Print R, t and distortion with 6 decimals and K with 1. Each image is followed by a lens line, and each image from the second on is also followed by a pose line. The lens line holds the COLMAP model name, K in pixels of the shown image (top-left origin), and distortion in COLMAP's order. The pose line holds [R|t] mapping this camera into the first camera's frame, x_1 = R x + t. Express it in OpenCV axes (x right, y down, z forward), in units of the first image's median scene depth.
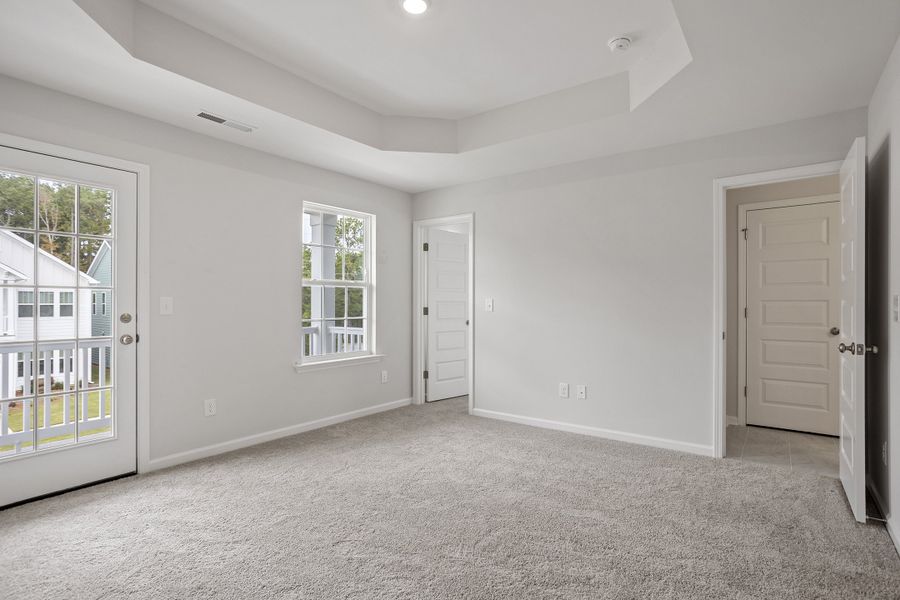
lens RADIAL K [[482.8, 0, 443.8], [0, 482.8, 301.5], [0, 0, 1]] dist [0.032673, 0.001009]
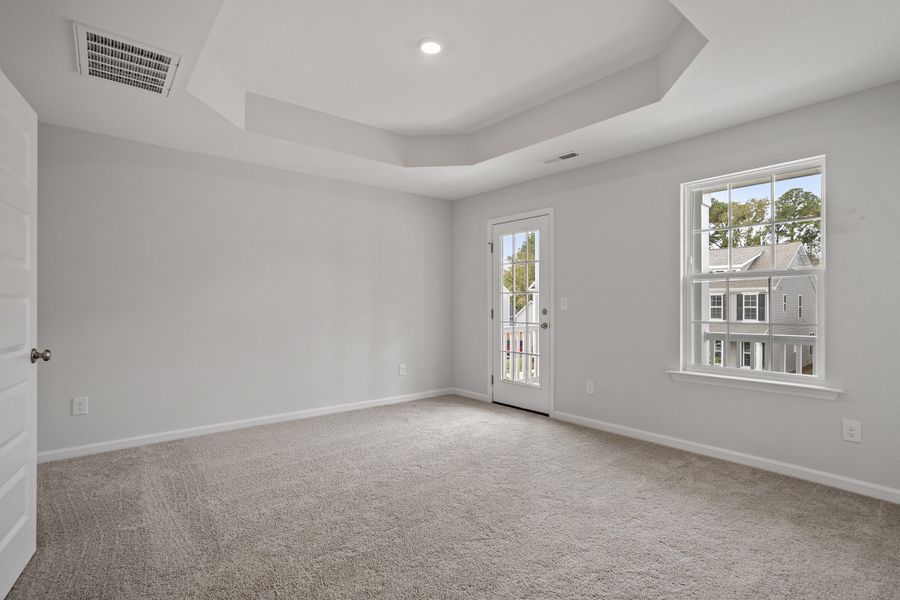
lens RADIAL K [[434.1, 0, 448.0], [0, 434.1, 302.6], [0, 0, 1]] dist [-0.034183, 0.011474]
pose [[-0.219070, -0.000212, -0.975709, 0.696611], [0.000886, 1.000000, -0.000416, 0.006113], [0.975709, -0.000956, -0.219070, 0.948173]]
